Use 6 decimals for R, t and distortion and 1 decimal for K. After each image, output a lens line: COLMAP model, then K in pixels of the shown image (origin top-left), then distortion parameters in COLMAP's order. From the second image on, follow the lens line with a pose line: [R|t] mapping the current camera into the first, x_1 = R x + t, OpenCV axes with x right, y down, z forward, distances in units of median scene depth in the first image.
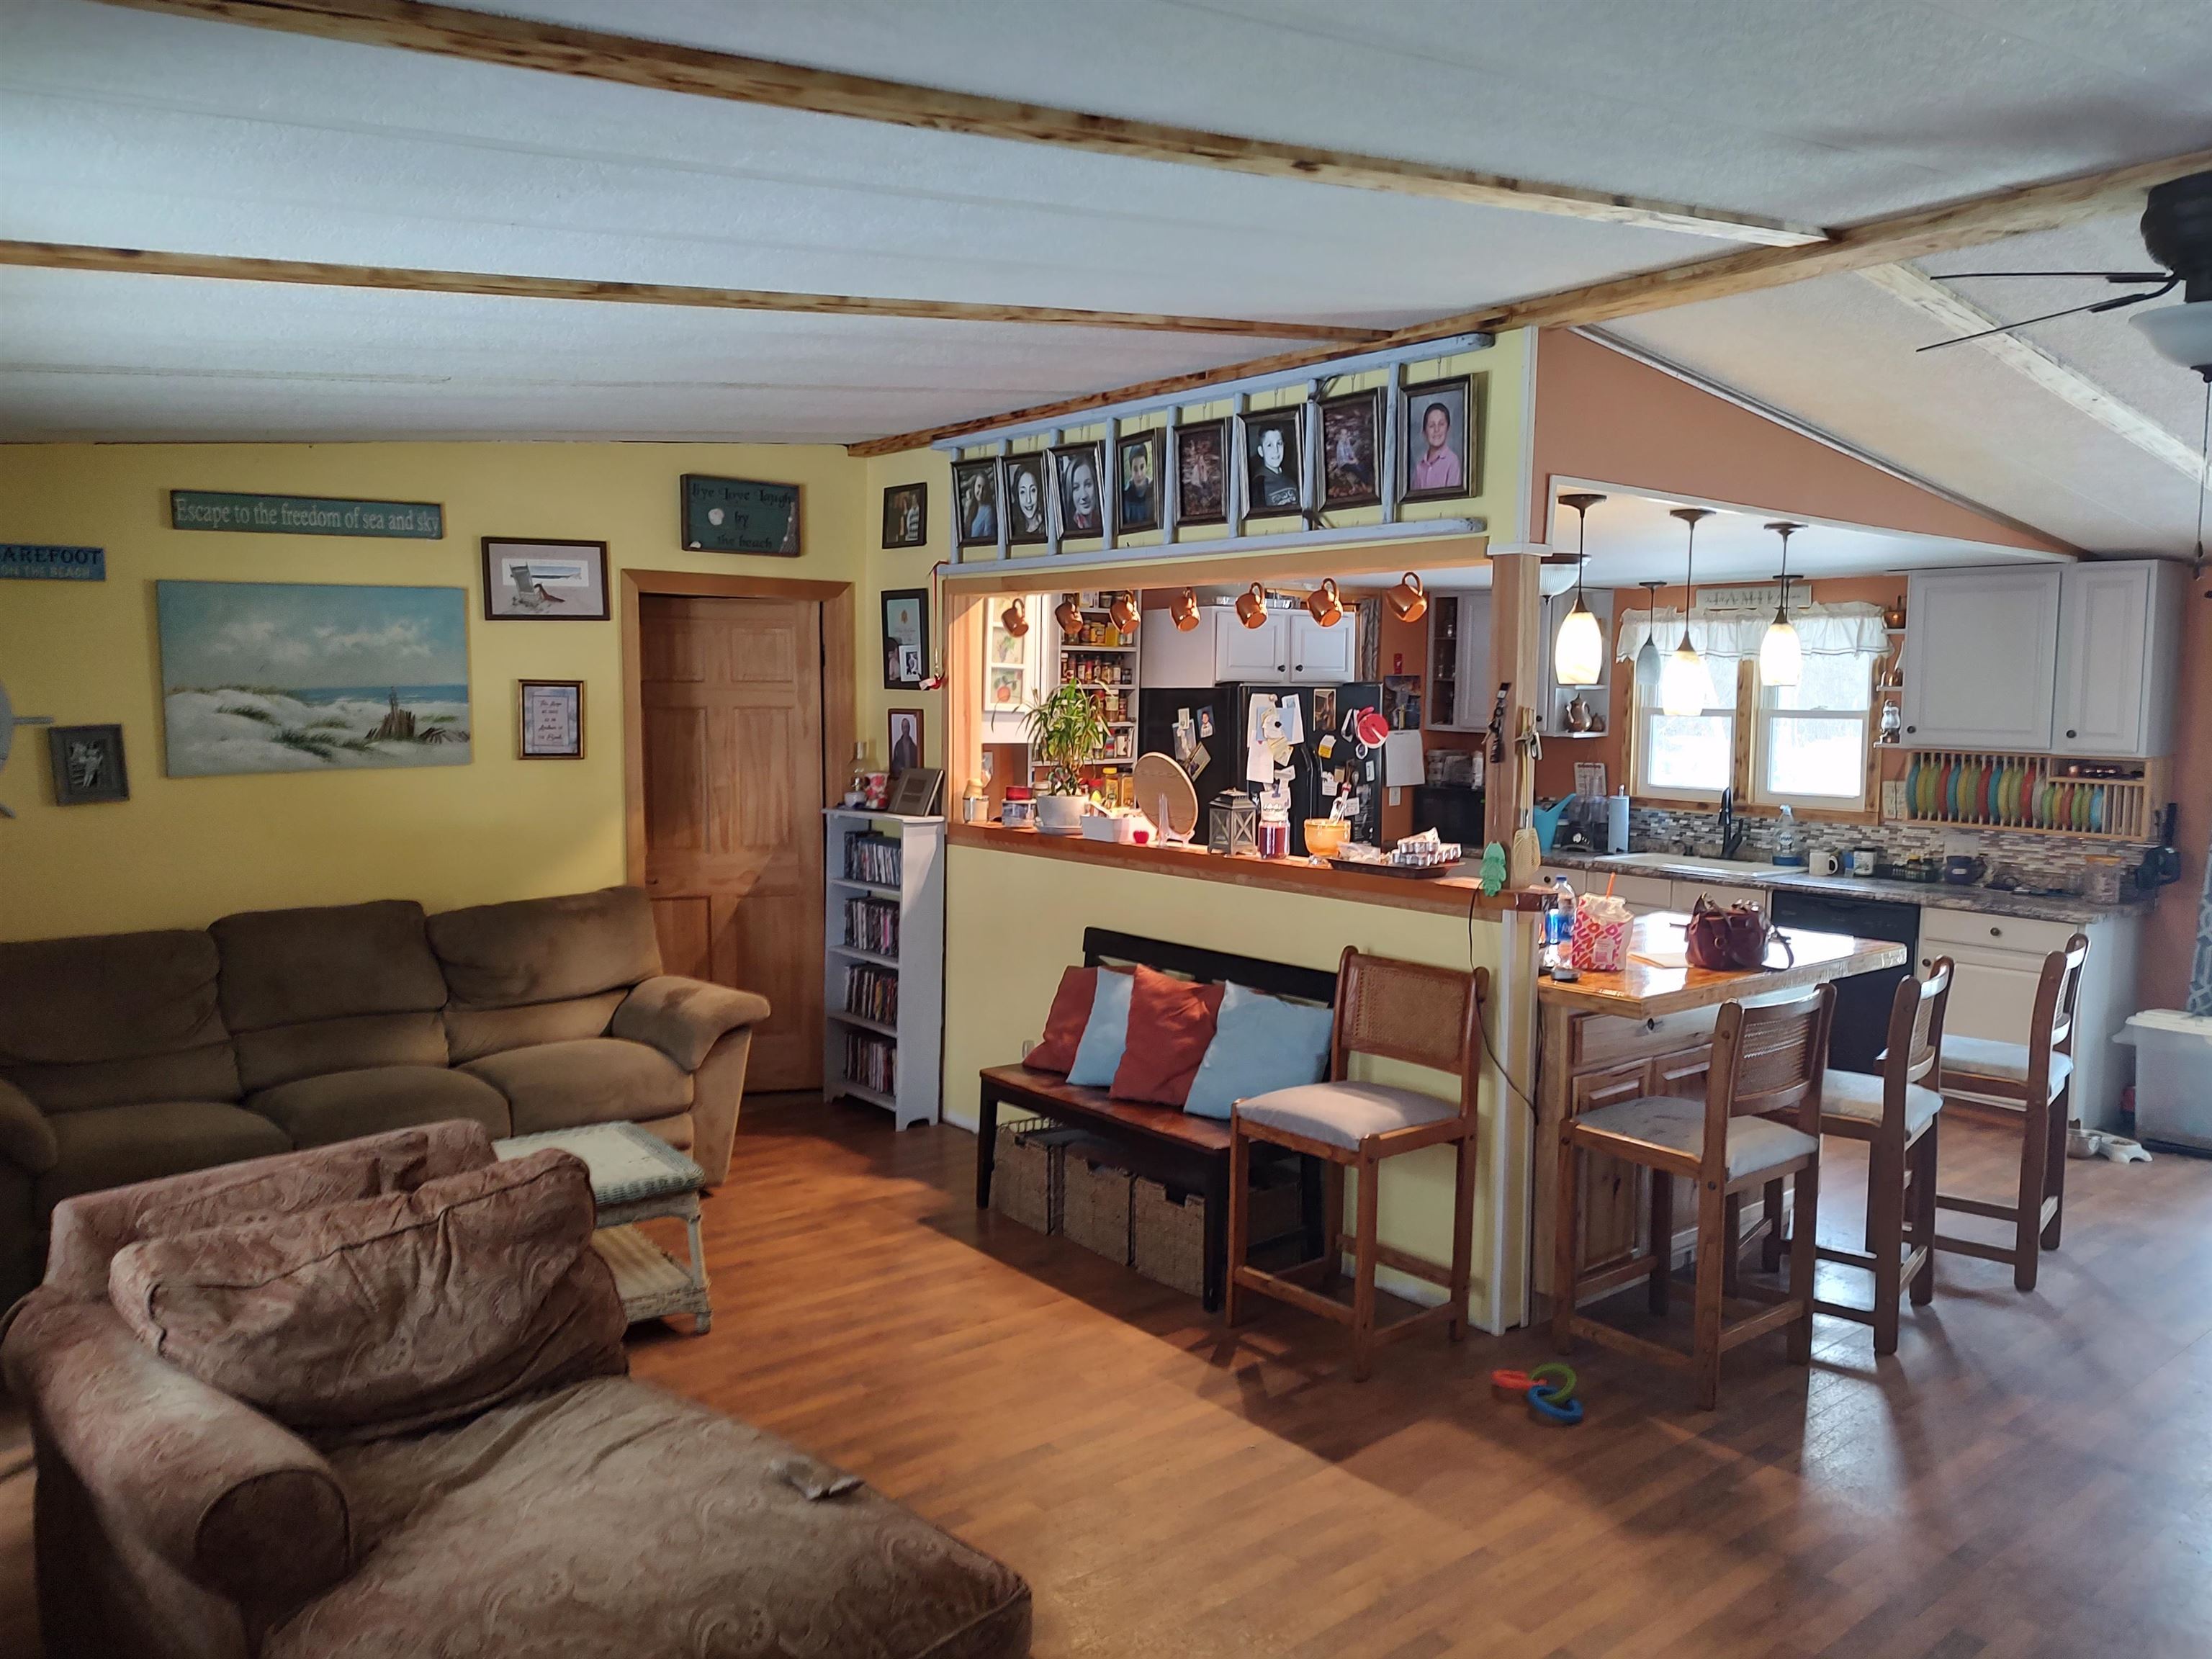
lens RADIAL K [[1585.1, 0, 1103.8], [0, 1585.1, 850.8], [0, 0, 1]] dist [0.059125, -0.072977]
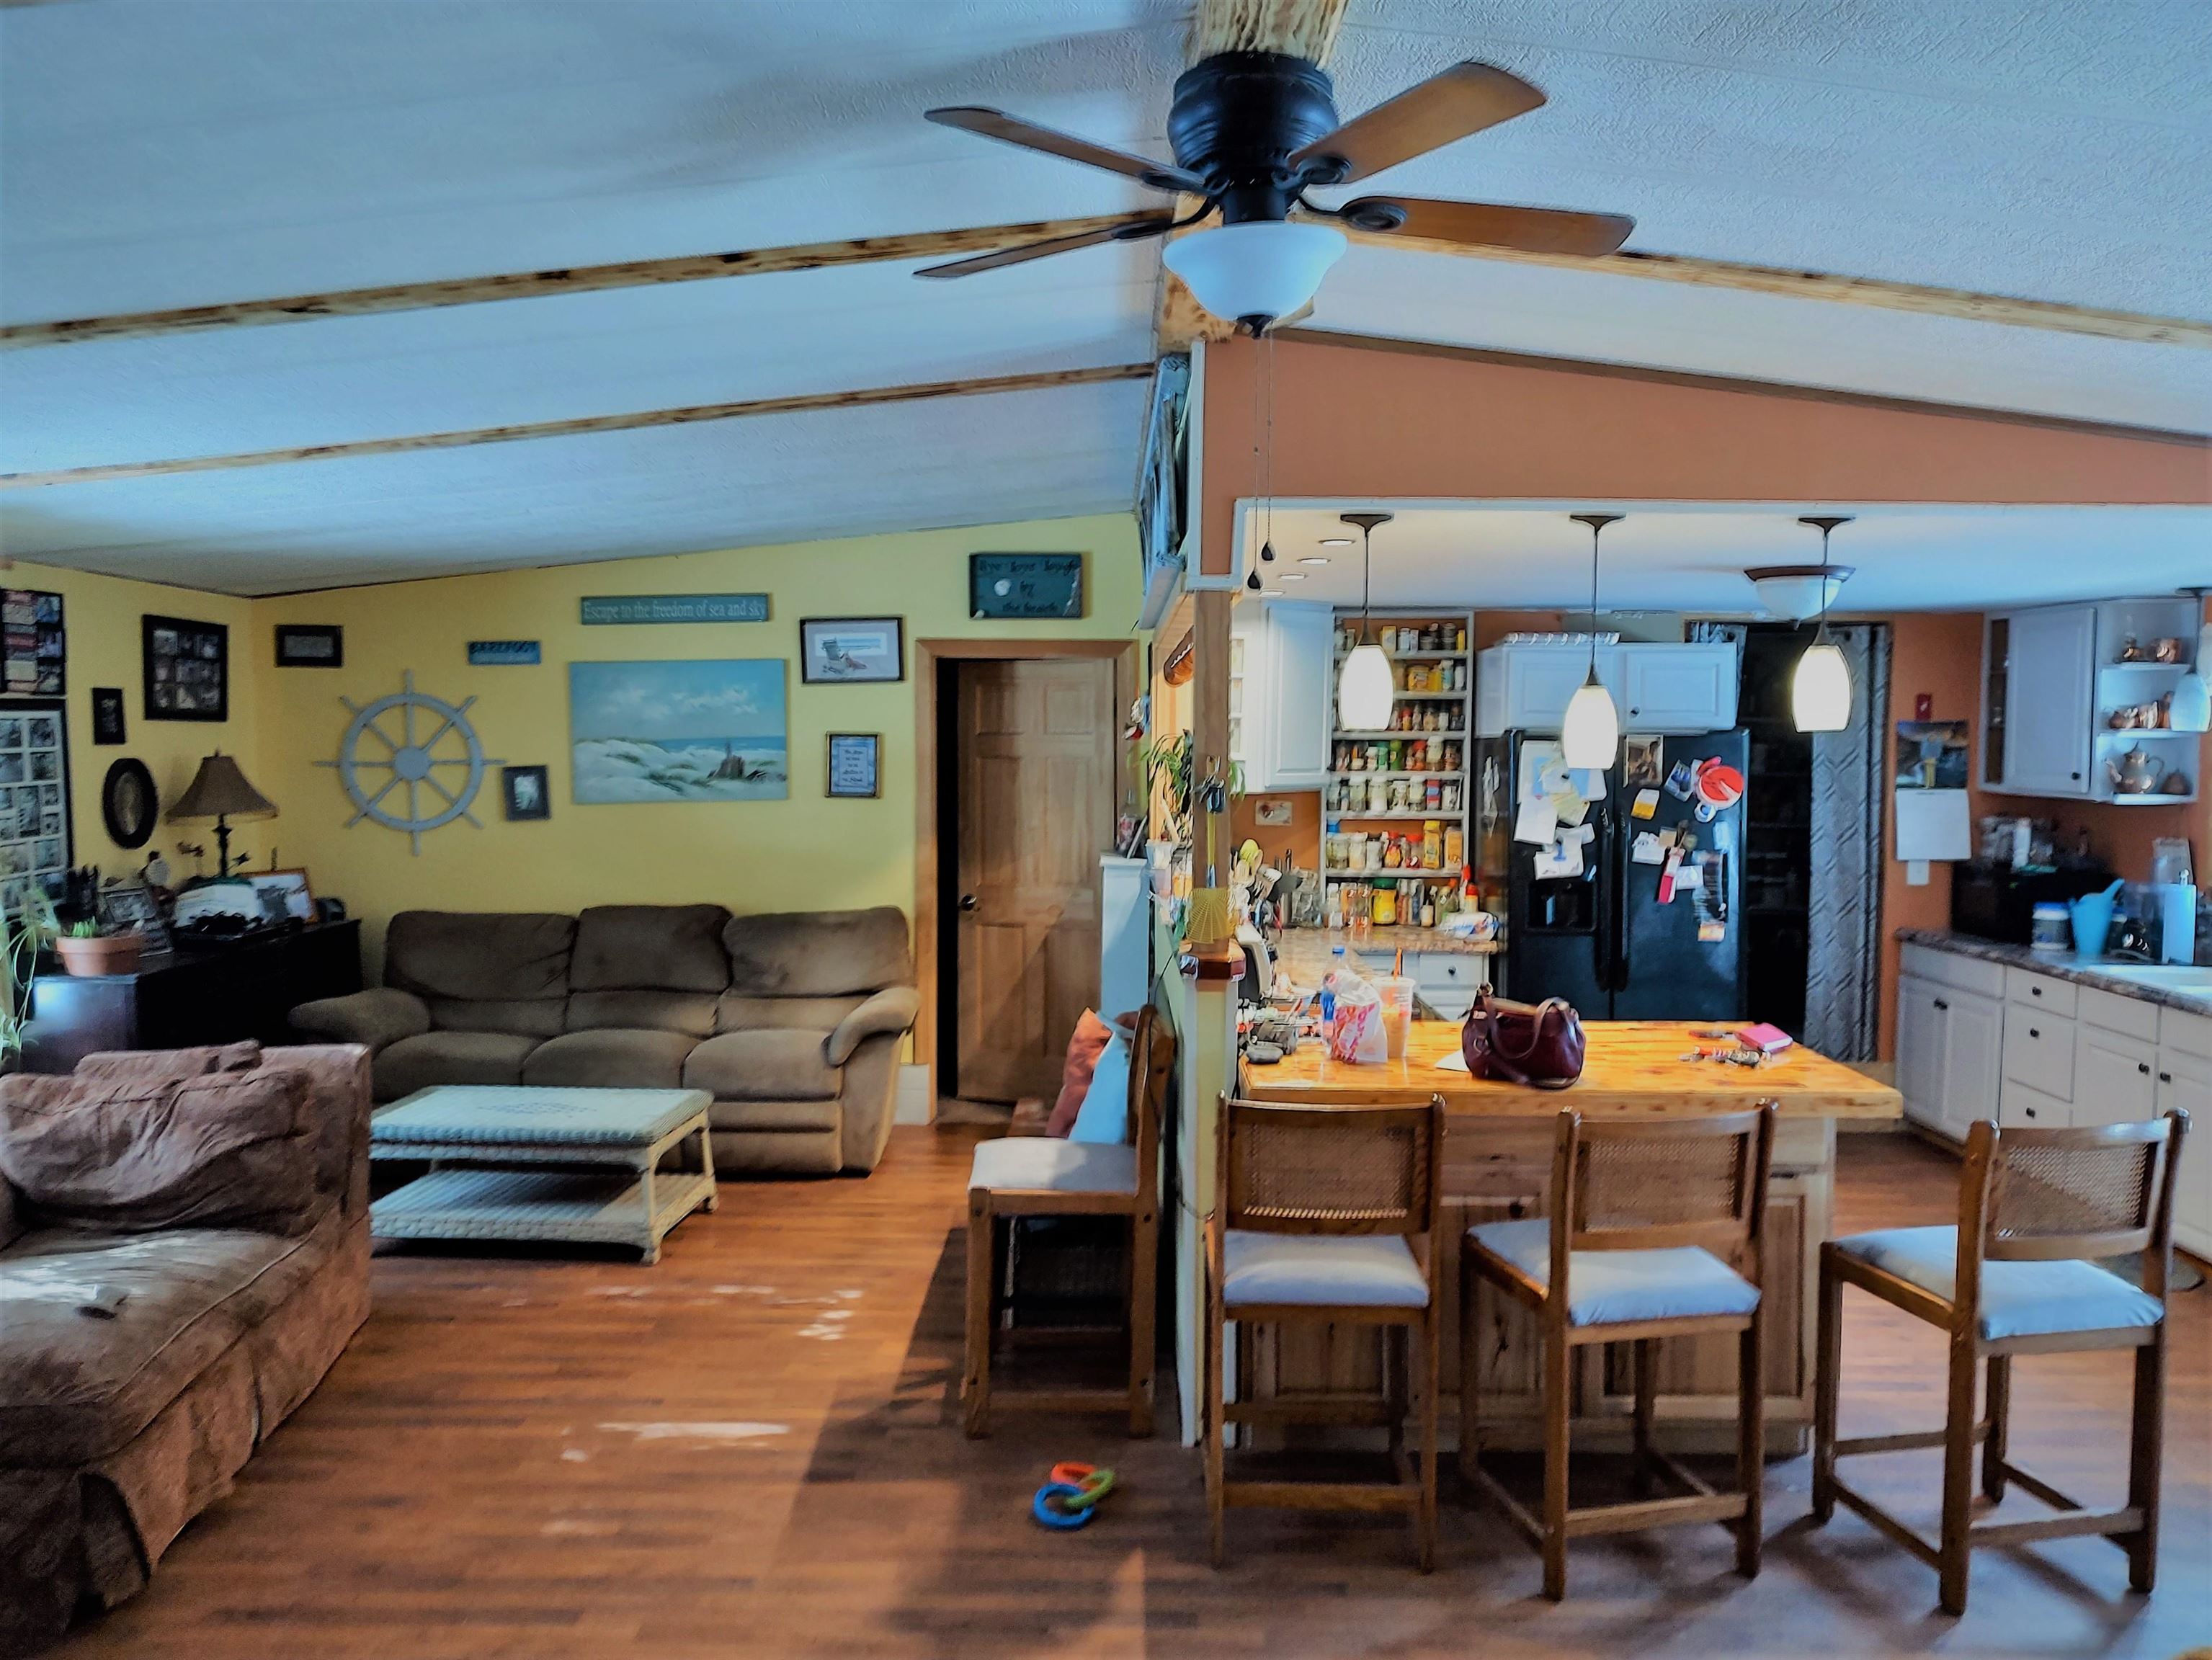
lens RADIAL K [[1634.2, 0, 1127.1], [0, 1634.2, 821.0], [0, 0, 1]] dist [0.039907, -0.005110]
pose [[0.779278, 0.028605, -0.626025, 0.603240], [-0.063227, 0.997449, -0.033129, -0.012394], [0.623480, 0.065399, 0.779099, 0.174689]]
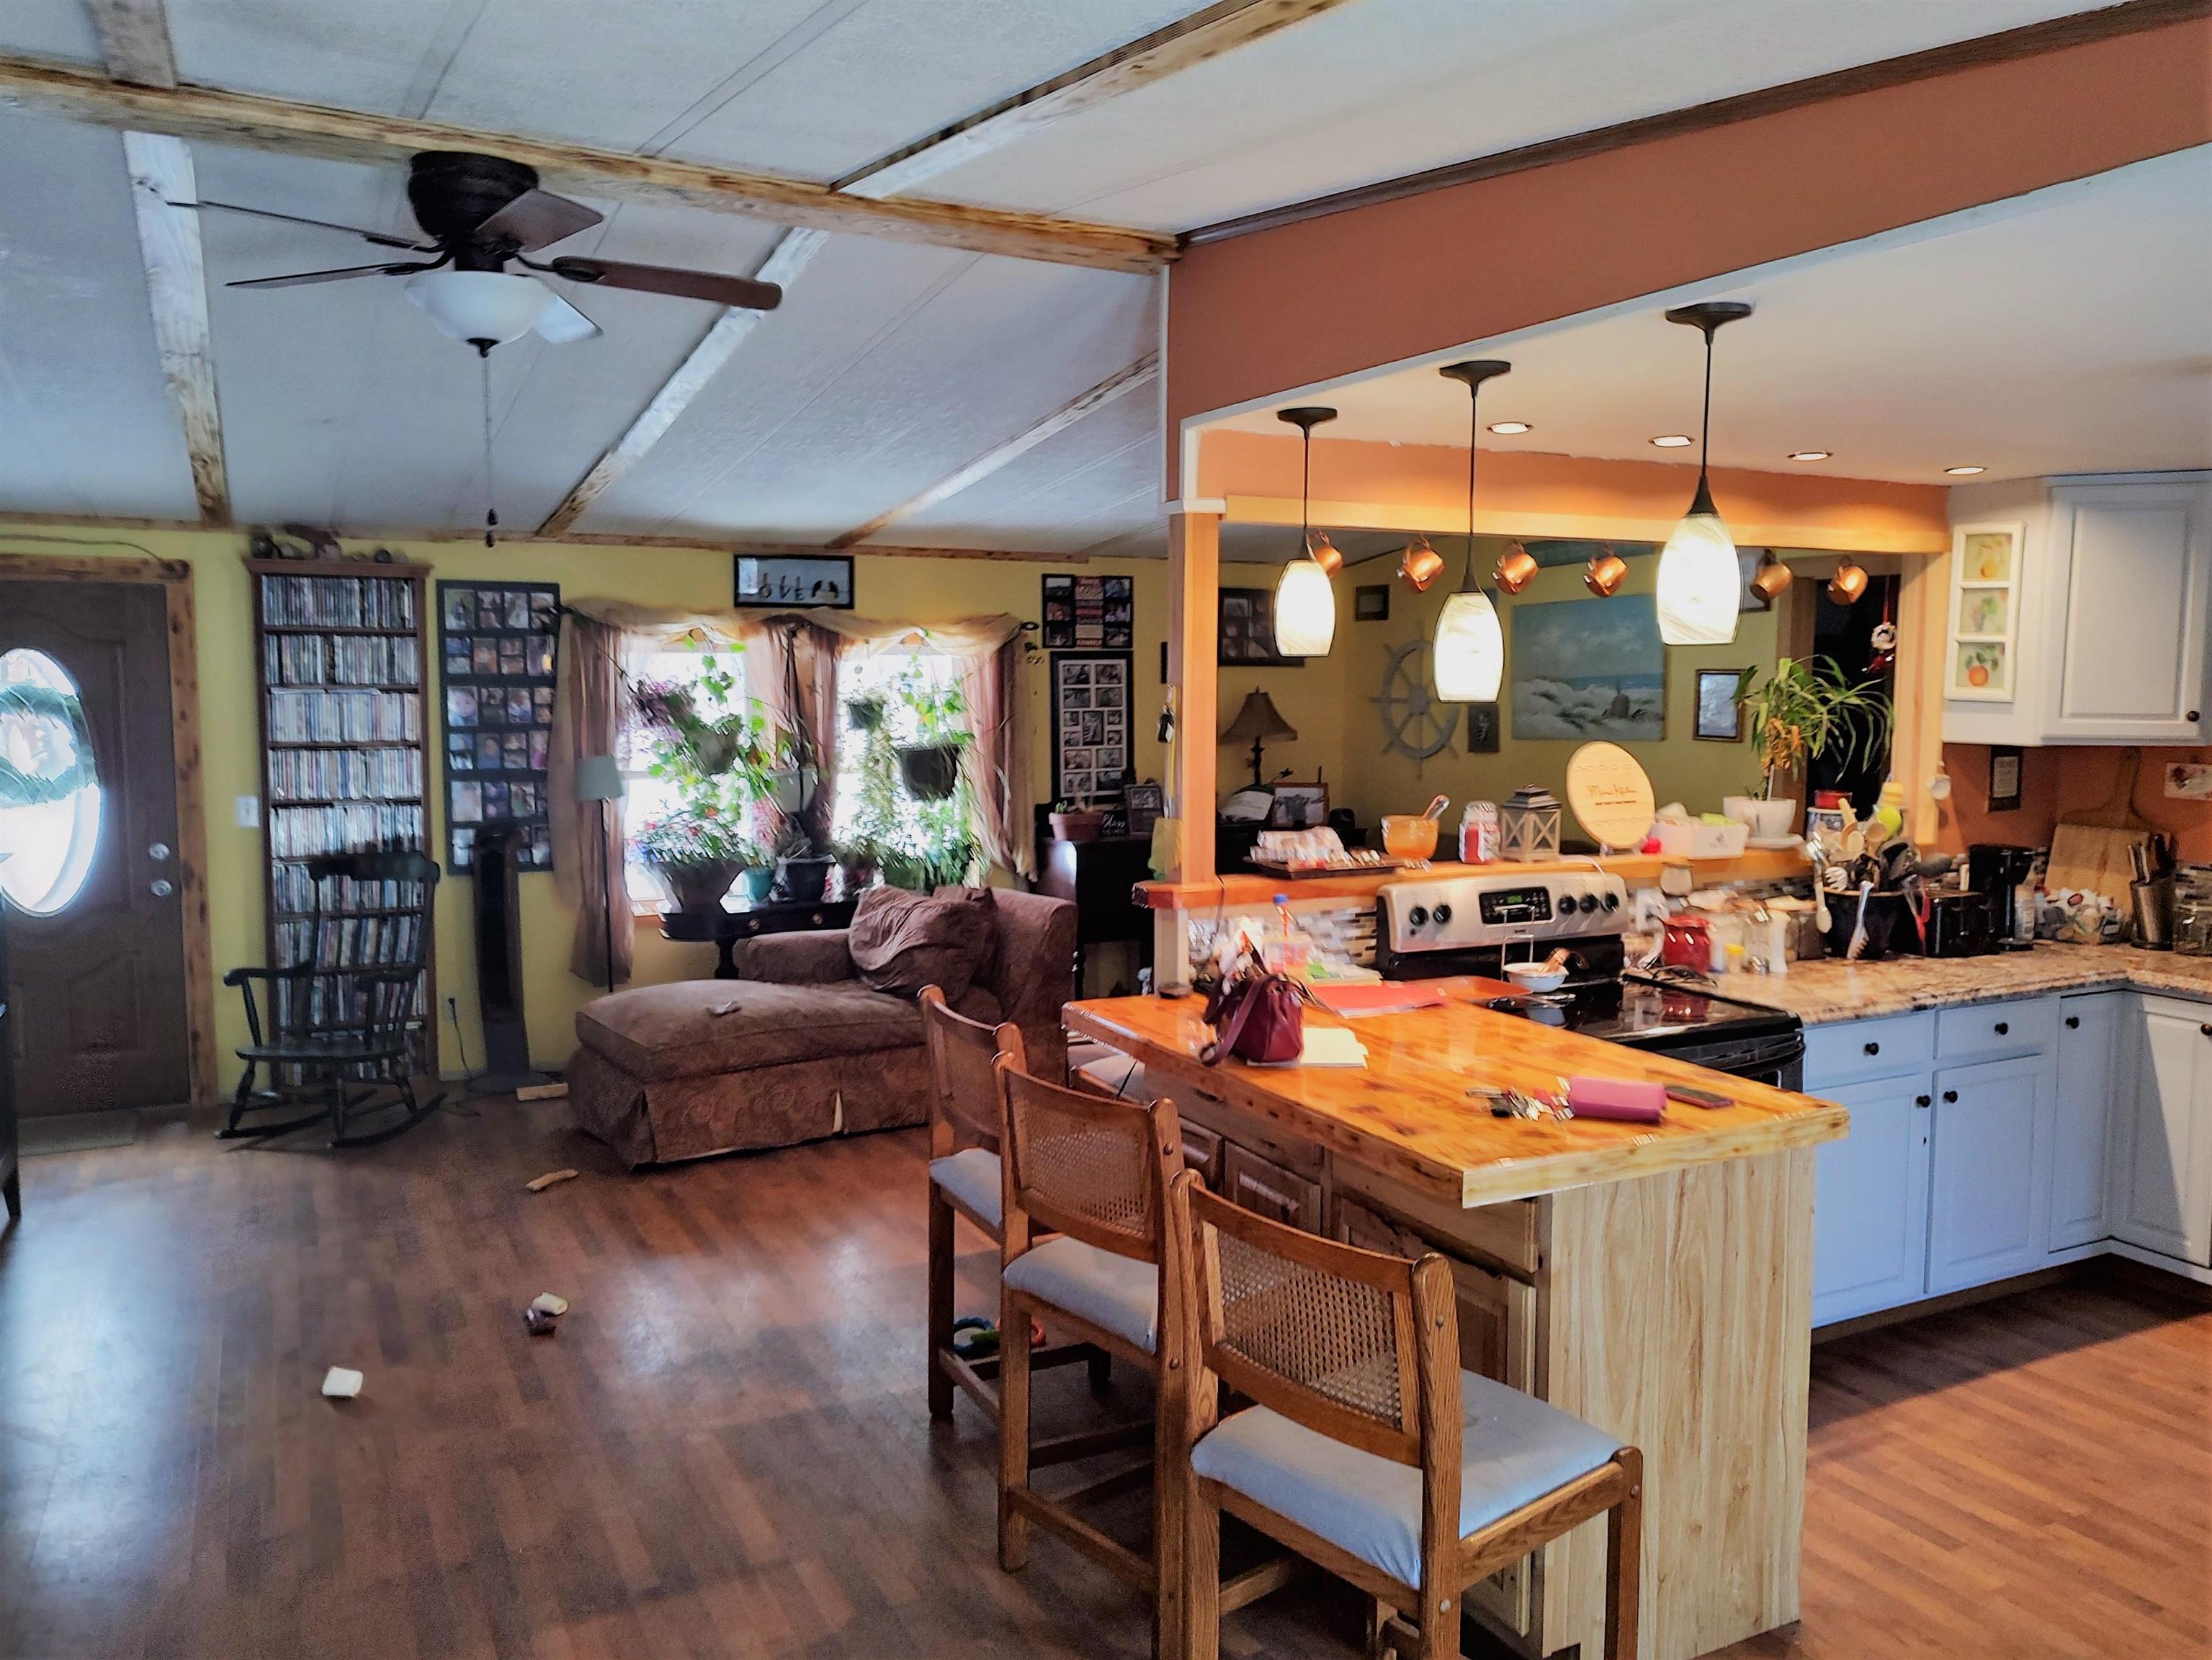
lens RADIAL K [[1640.0, 0, 1111.5], [0, 1640.0, 843.1], [0, 0, 1]] dist [0.022841, -0.013424]
pose [[-0.202733, 0.087661, -0.975302, 0.876720], [-0.104936, 0.988305, 0.110643, -0.070951], [0.973595, 0.124775, -0.191163, 0.841475]]
